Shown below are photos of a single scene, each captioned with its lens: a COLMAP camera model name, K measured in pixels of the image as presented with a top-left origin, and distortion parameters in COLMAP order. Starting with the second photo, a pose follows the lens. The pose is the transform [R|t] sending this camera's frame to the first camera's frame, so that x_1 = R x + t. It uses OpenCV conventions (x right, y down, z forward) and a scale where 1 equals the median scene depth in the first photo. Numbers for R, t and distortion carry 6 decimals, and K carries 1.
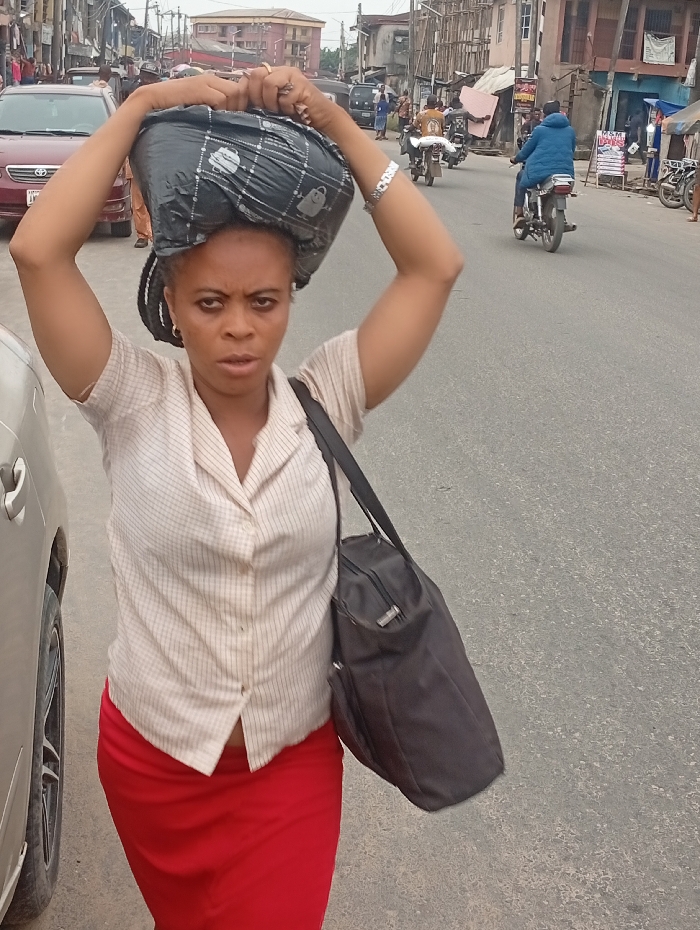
lens RADIAL K [[1451.3, 0, 348.9], [0, 1451.3, 461.2], [0, 0, 1]] dist [0.053486, 0.000000]
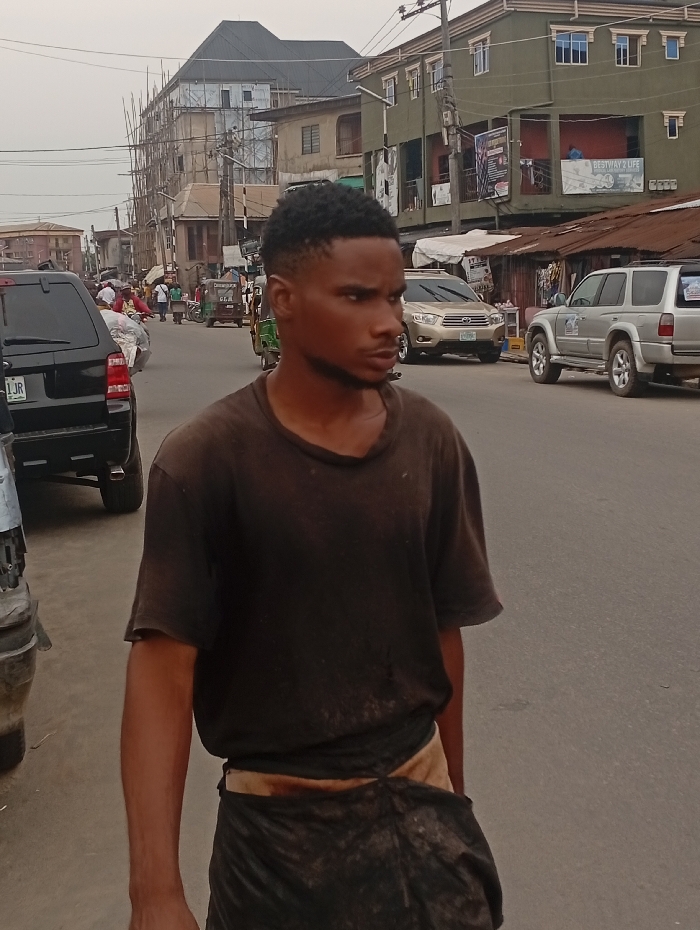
lens RADIAL K [[1451.3, 0, 350.9], [0, 1451.3, 464.1], [0, 0, 1]] dist [0.053486, 0.000000]
pose [[0.984337, -0.107280, 0.139895, 0.030640], [0.123362, 0.986038, -0.111849, 0.093993], [-0.125943, 0.127355, 0.983829, -0.356943]]
